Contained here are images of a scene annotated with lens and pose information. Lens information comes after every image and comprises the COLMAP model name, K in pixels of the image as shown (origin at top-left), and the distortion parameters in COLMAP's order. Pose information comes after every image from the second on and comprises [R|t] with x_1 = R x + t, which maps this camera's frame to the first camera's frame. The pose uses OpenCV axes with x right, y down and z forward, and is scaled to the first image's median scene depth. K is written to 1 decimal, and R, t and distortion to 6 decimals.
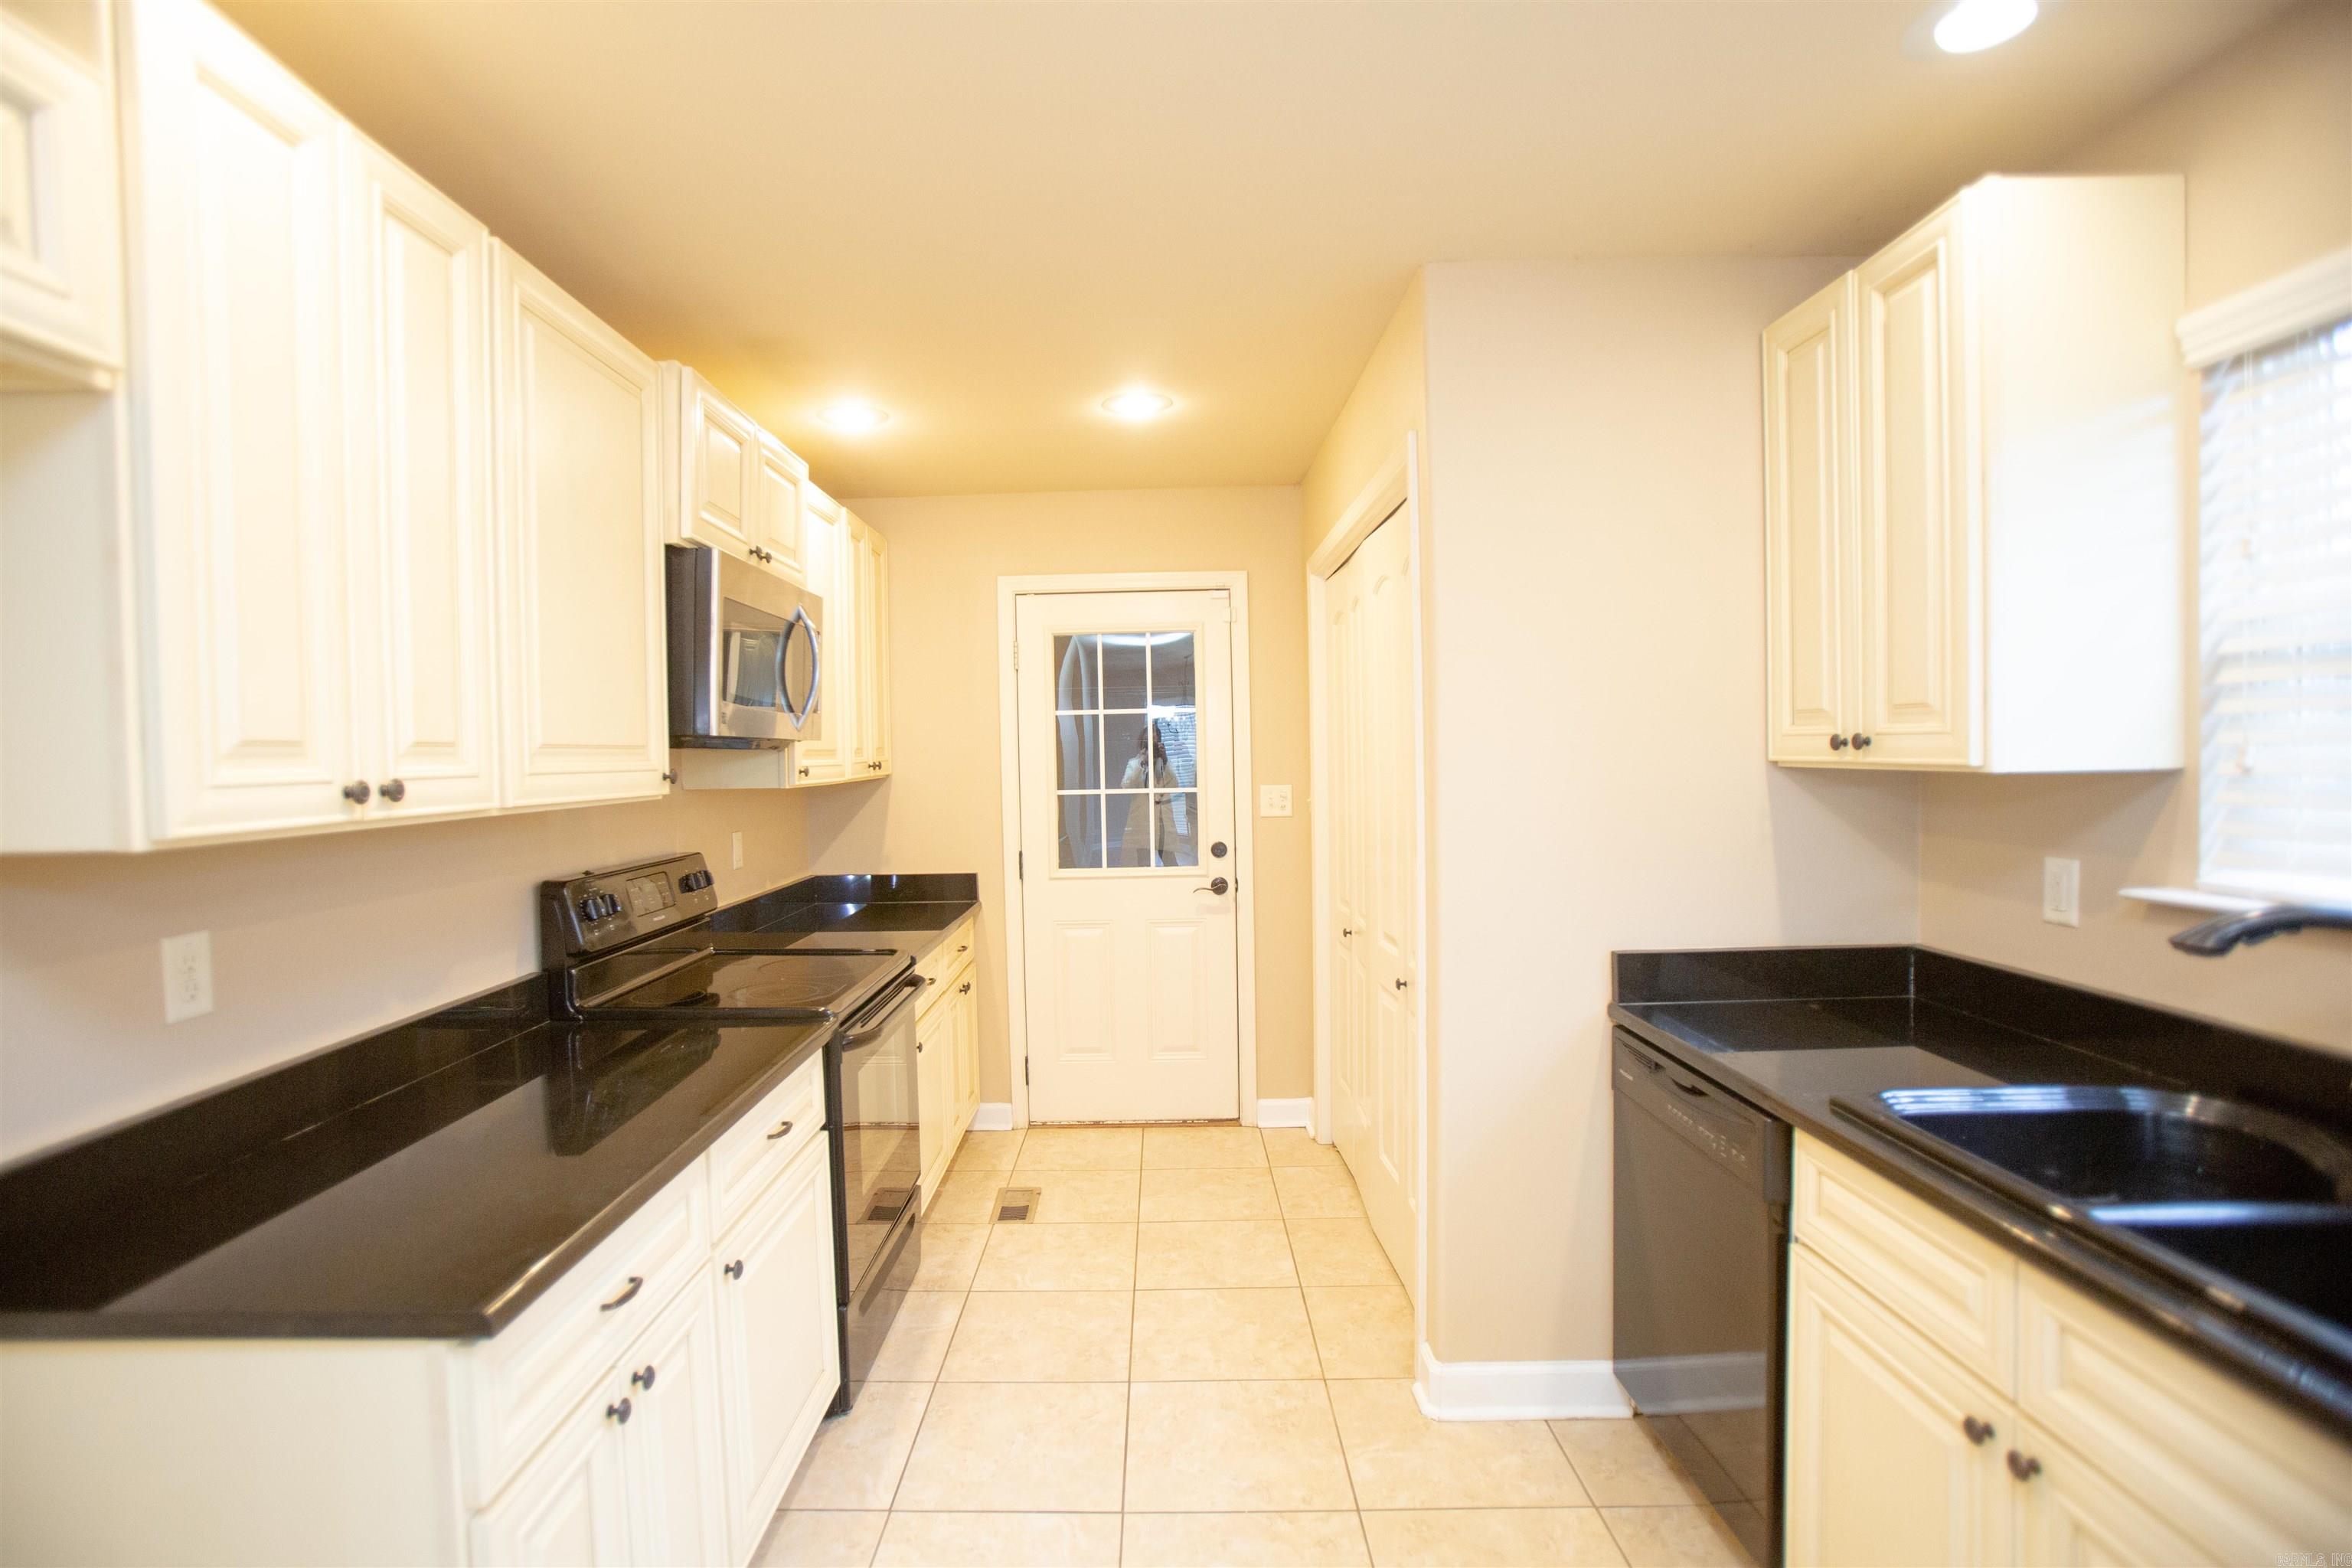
lens RADIAL K [[1114.6, 0, 1122.9], [0, 1114.6, 782.1], [0, 0, 1]] dist [-0.064280, 0.024902]
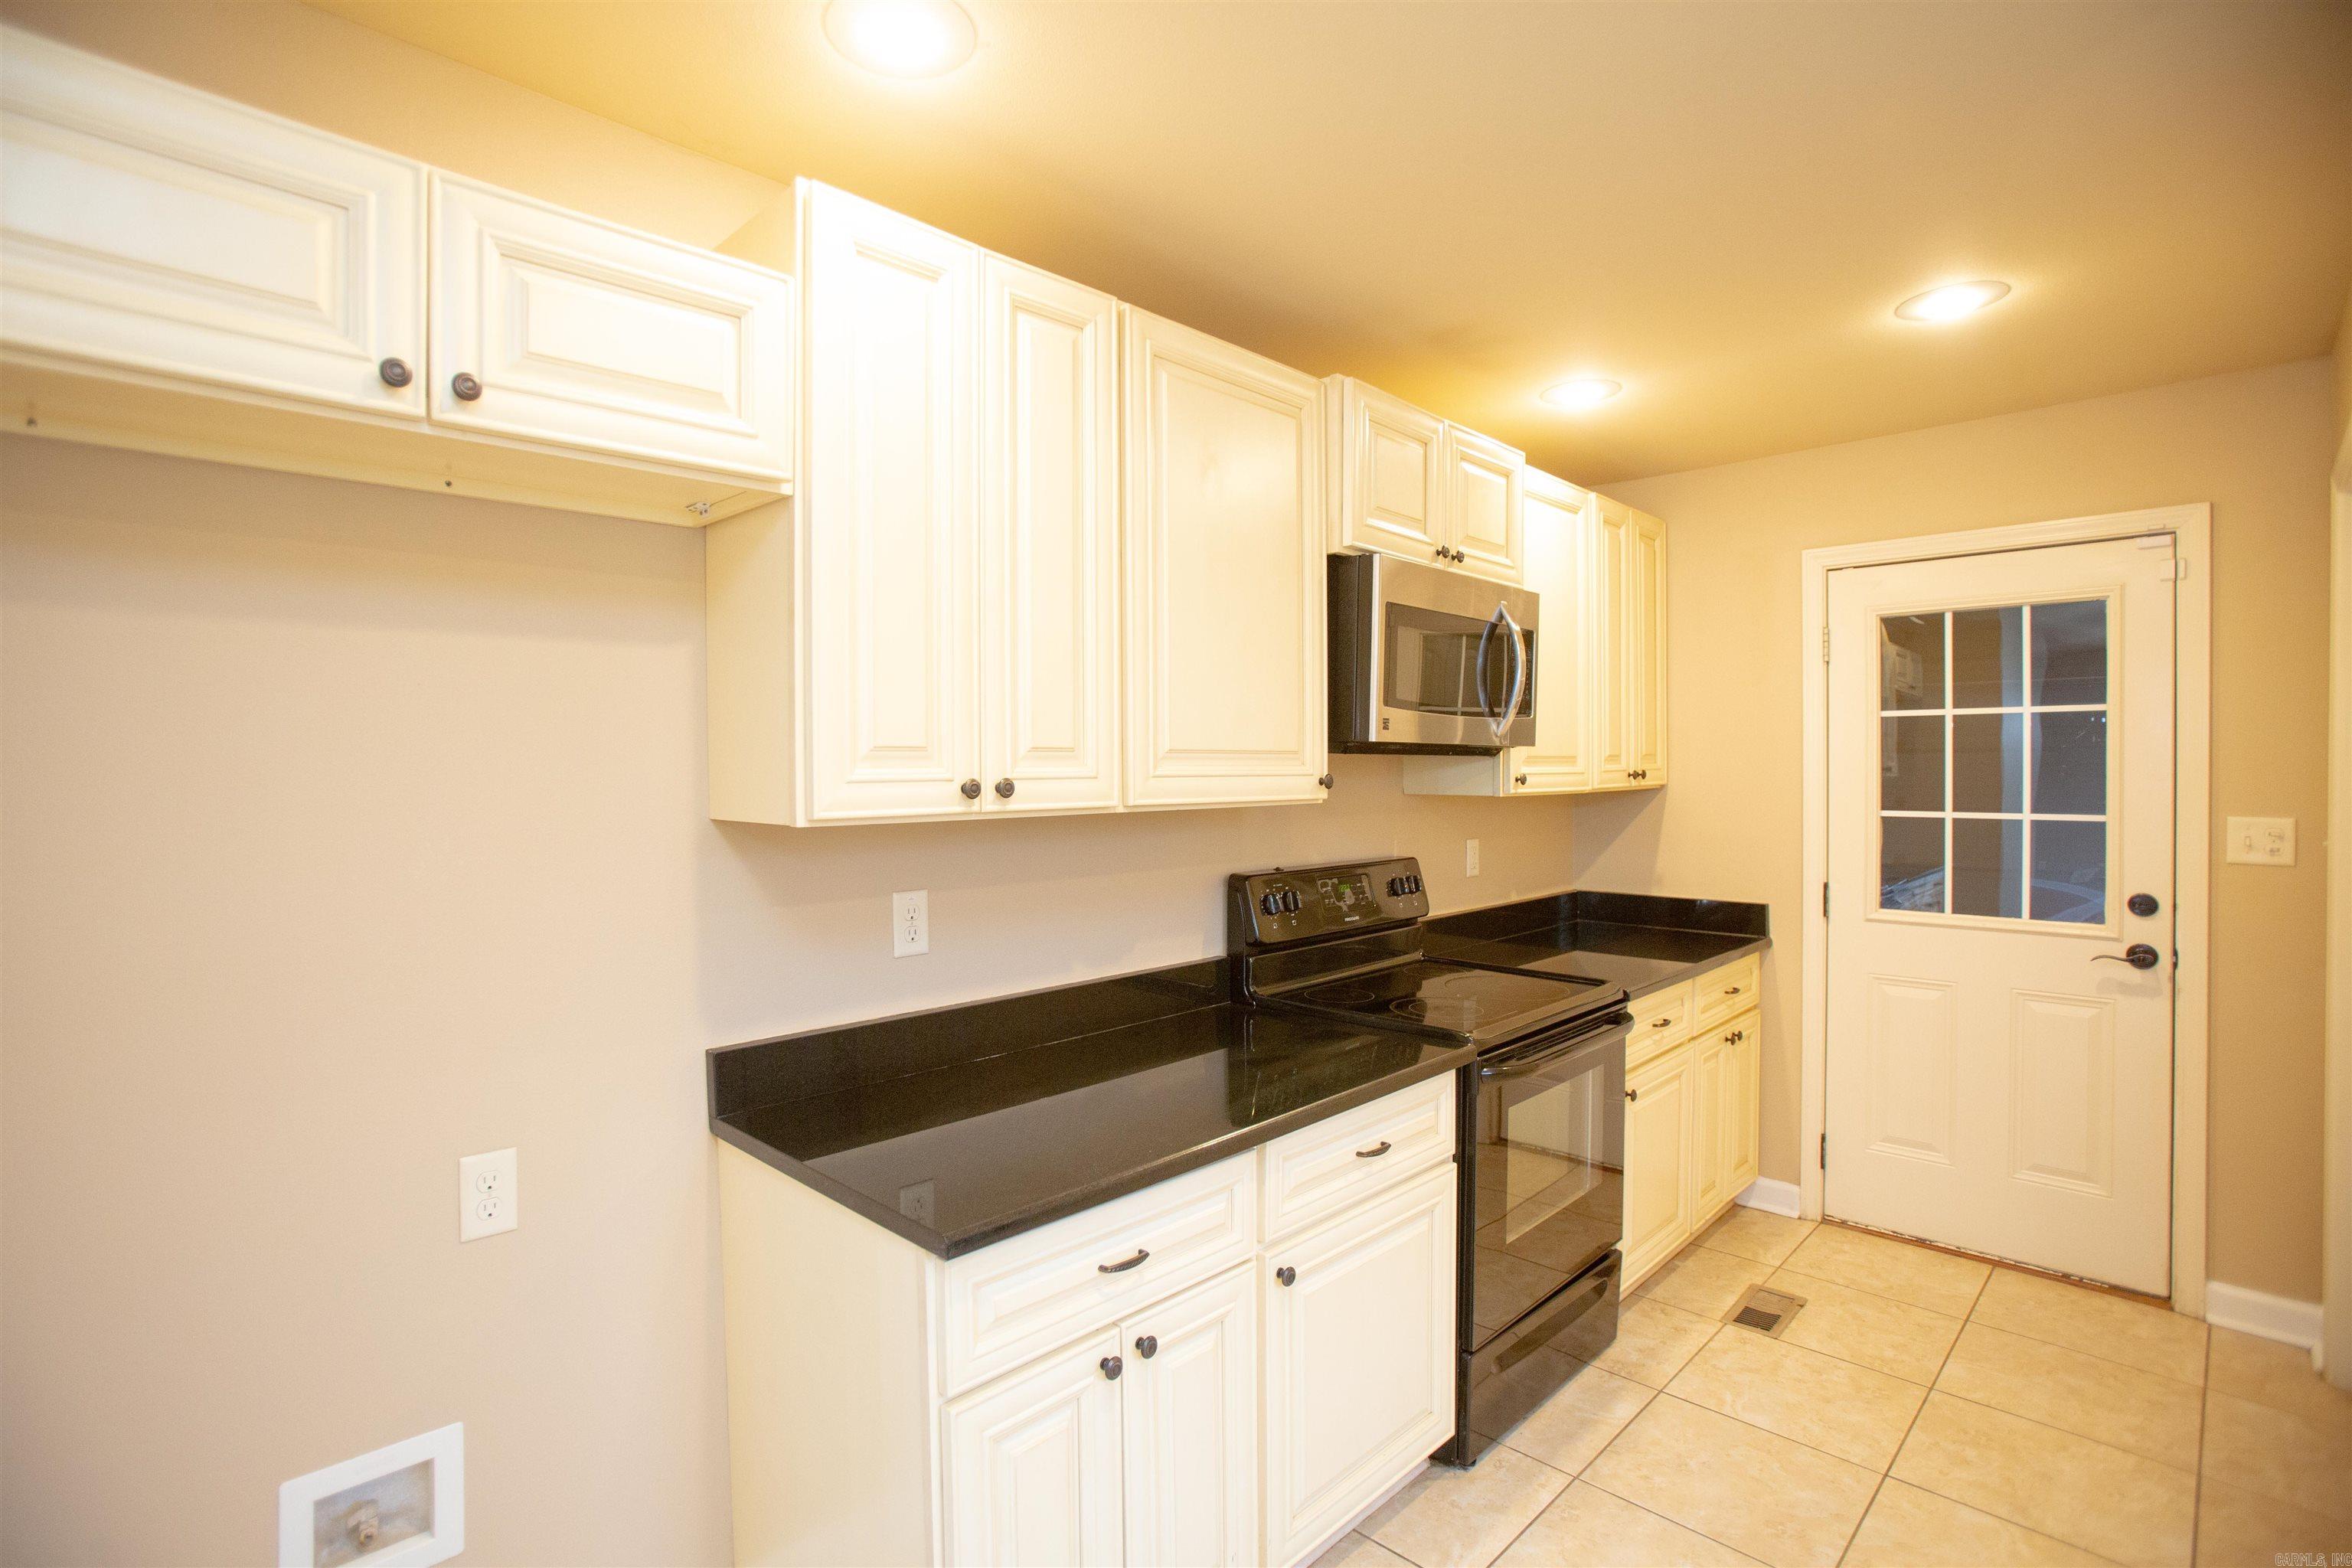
lens RADIAL K [[1114.6, 0, 1135.6], [0, 1114.6, 779.9], [0, 0, 1]] dist [-0.064280, 0.024902]
pose [[0.717753, 0.026464, -0.695794, 0.178954], [-0.028816, 0.999550, 0.008292, -0.009616], [0.695701, 0.014098, 0.718193, 0.131698]]
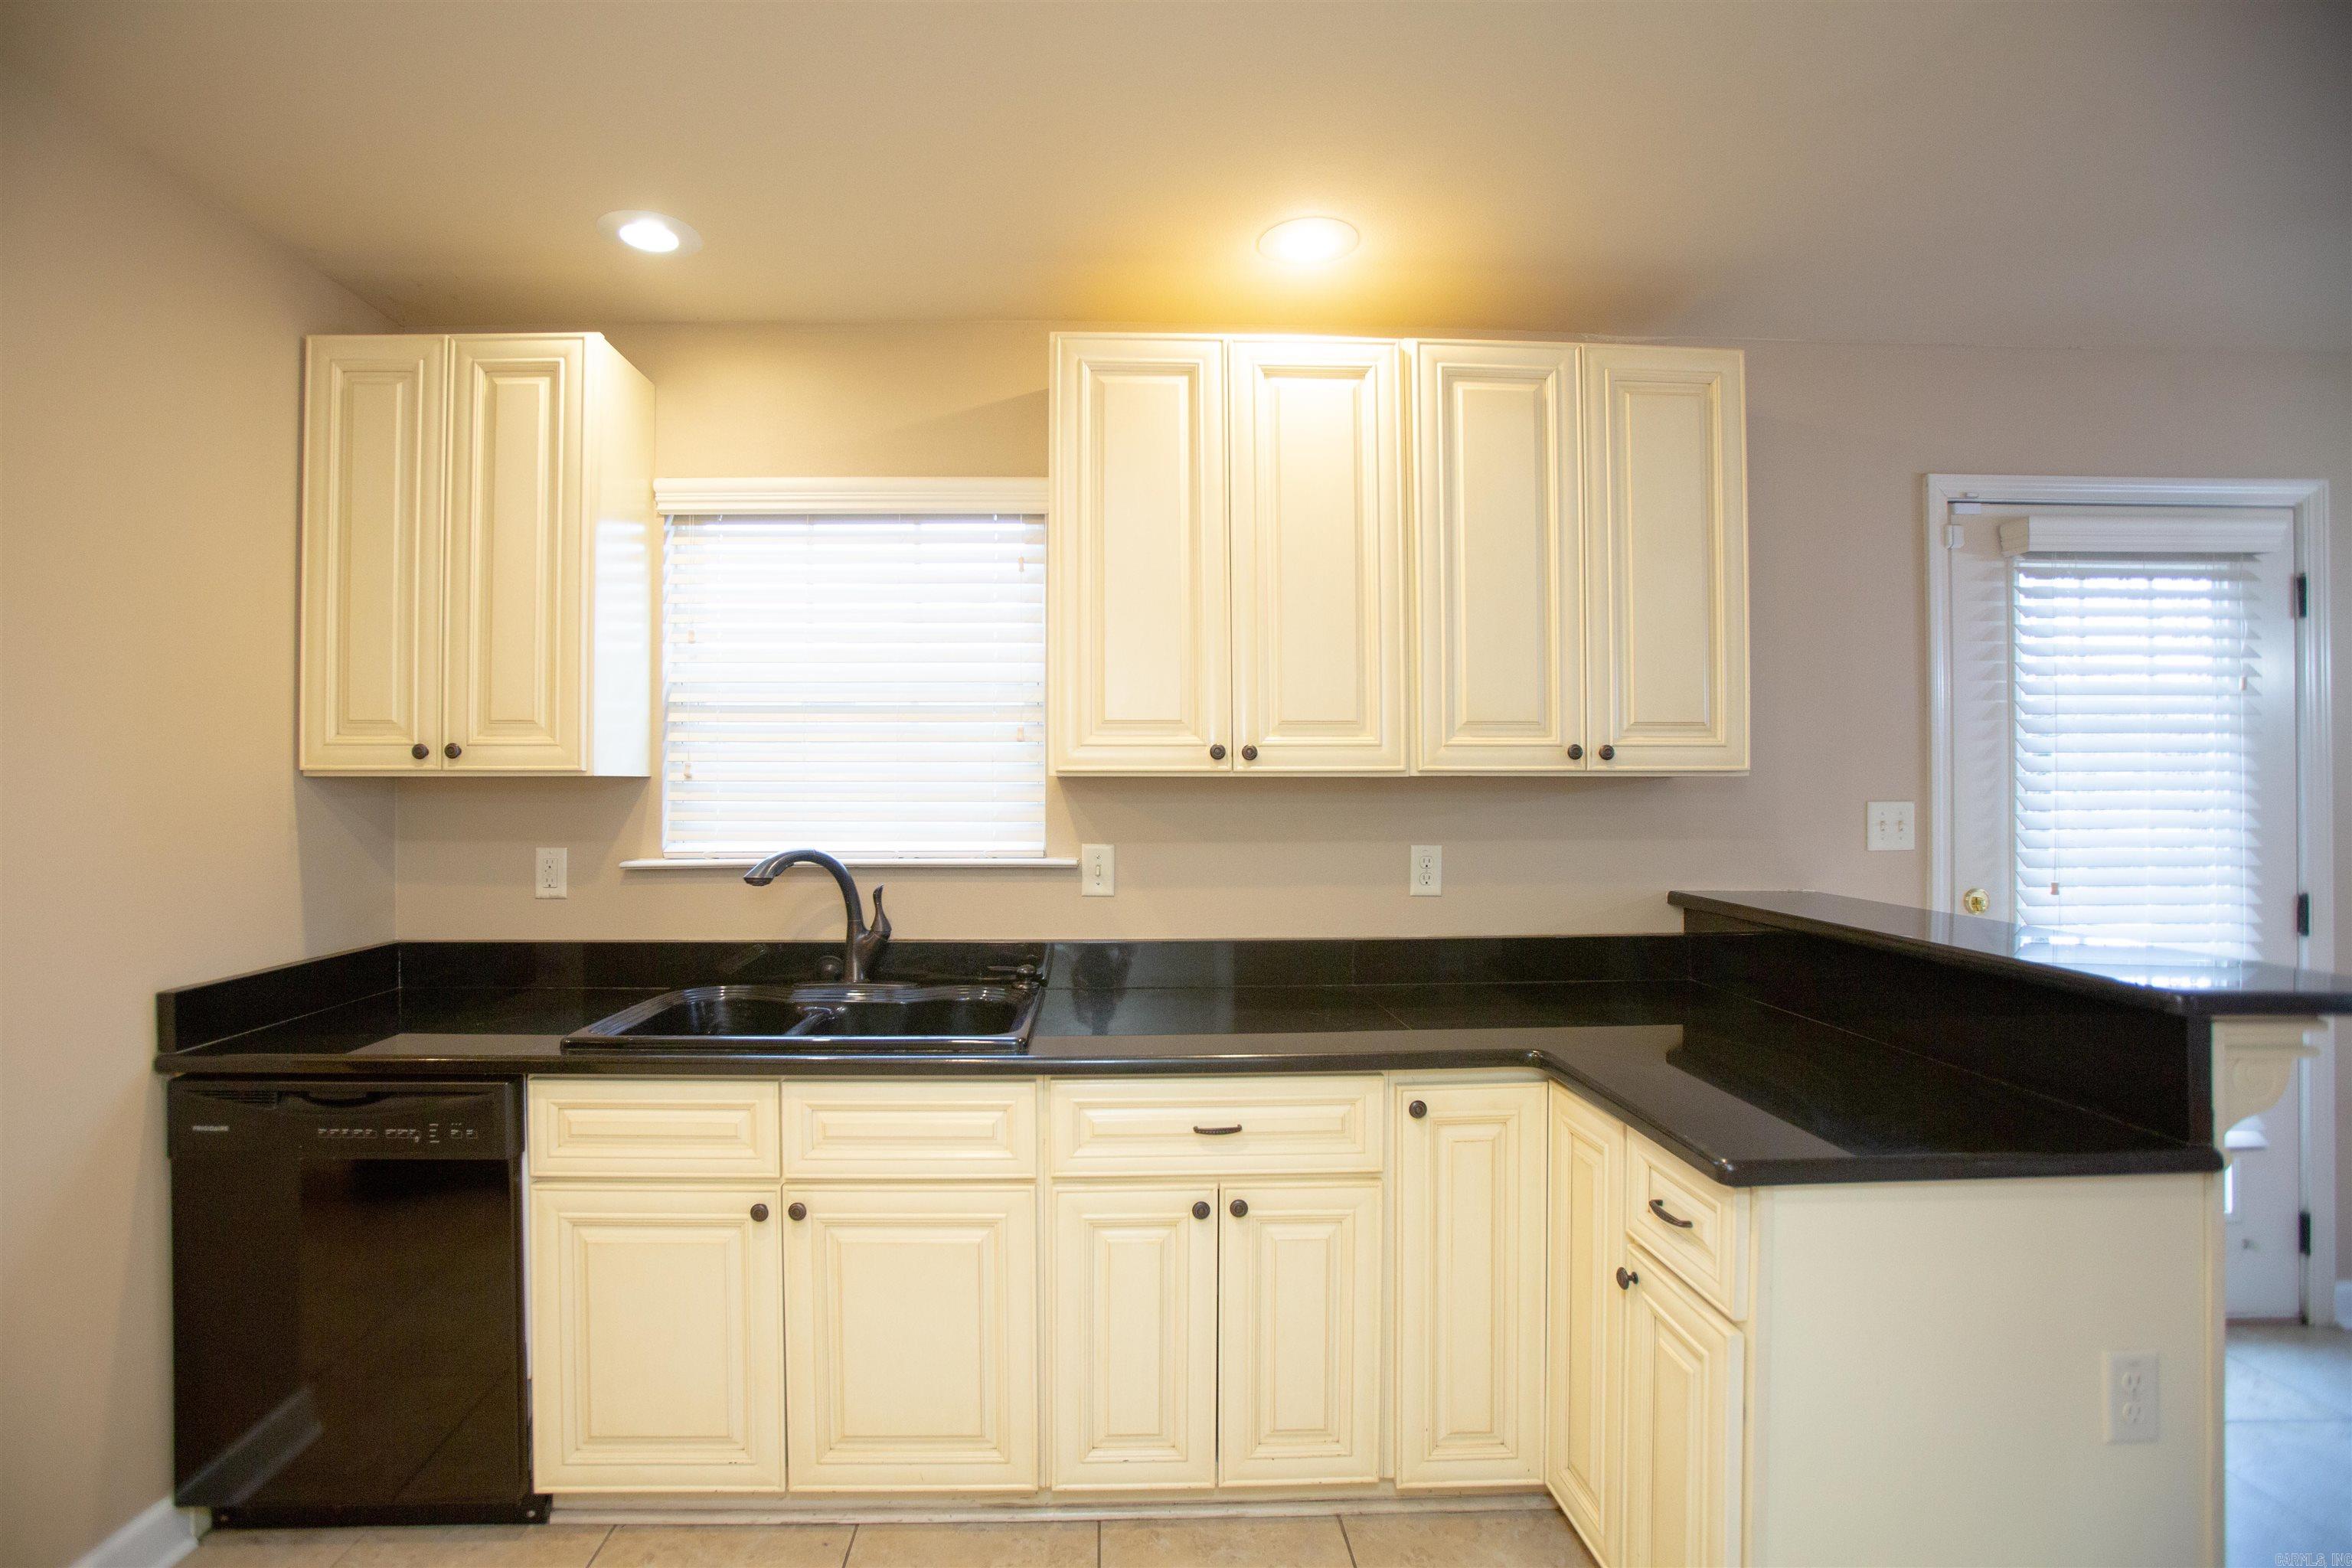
lens RADIAL K [[1114.6, 0, 1140.4], [0, 1114.6, 776.3], [0, 0, 1]] dist [-0.064280, 0.024902]
pose [[-0.060505, 0.024686, 0.997863, -0.418115], [0.028660, 0.999325, -0.022985, 0.029943], [-0.997756, 0.027208, -0.061172, 0.303138]]
